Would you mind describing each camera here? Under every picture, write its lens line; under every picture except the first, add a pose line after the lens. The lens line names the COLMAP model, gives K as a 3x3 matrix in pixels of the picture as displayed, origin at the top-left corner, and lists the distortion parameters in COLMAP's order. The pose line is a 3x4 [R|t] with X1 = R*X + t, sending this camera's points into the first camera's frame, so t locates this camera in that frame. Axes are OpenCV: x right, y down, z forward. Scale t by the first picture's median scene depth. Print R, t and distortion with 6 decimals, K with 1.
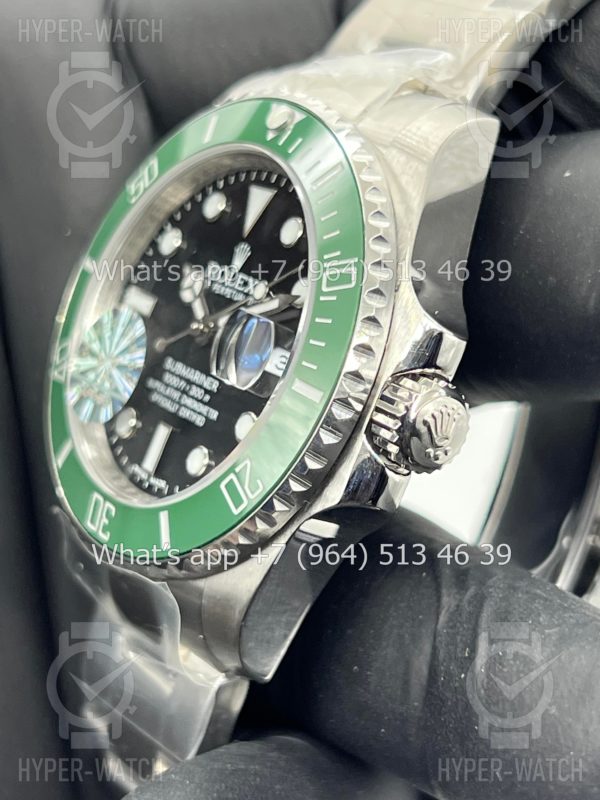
lens RADIAL K [[1890.4, 0, 297.5], [0, 1890.4, 399.2], [0, 0, 1]] dist [0.259992, 0.000000]
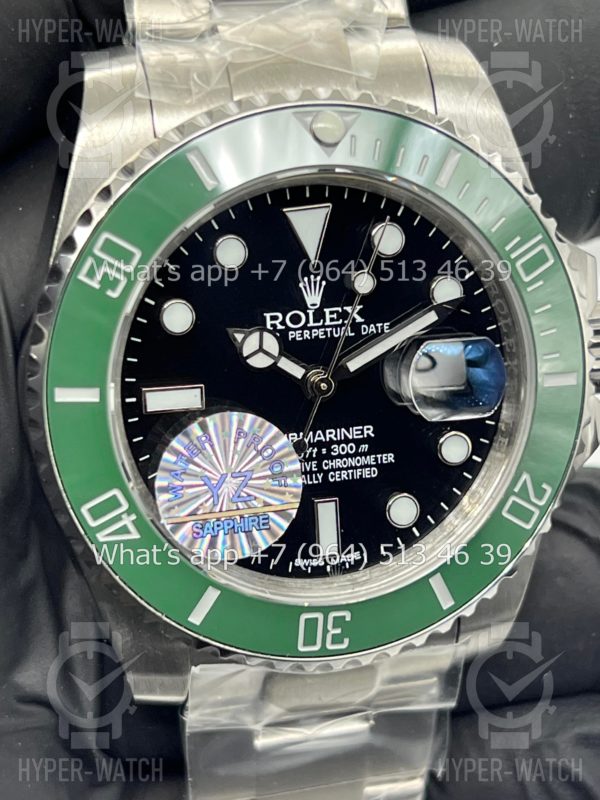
lens RADIAL K [[1890.4, 0, 296.1], [0, 1890.4, 402.0], [0, 0, 1]] dist [0.259992, 0.000000]
pose [[0.369822, -0.537841, 0.757601, -0.718749], [0.245110, 0.843002, 0.478820, -0.450477], [-0.896188, 0.008617, 0.443591, 0.629574]]
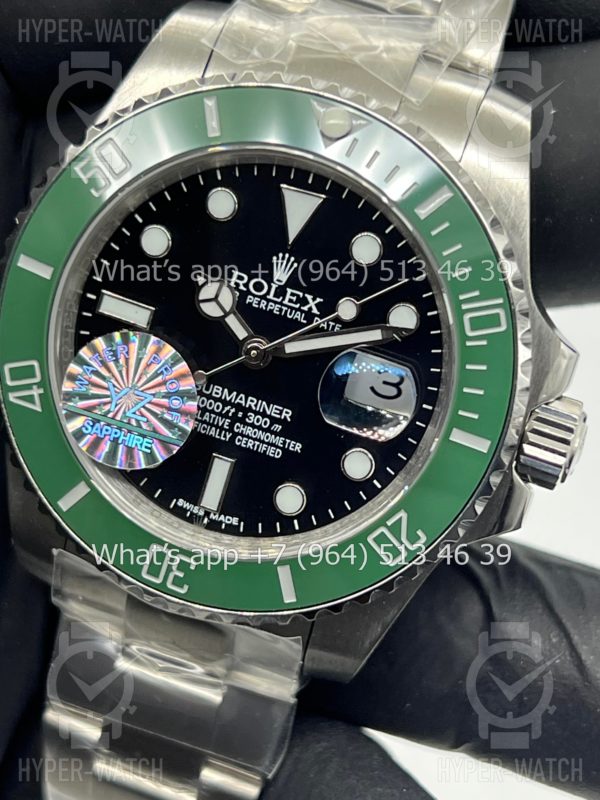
lens RADIAL K [[1890.4, 0, 296.8], [0, 1890.4, 394.9], [0, 0, 1]] dist [0.259992, 0.000000]
pose [[0.780481, -0.249221, 0.573356, -0.568313], [0.028081, 0.930157, 0.366086, -0.355008], [-0.624548, -0.269623, 0.732969, 0.311926]]
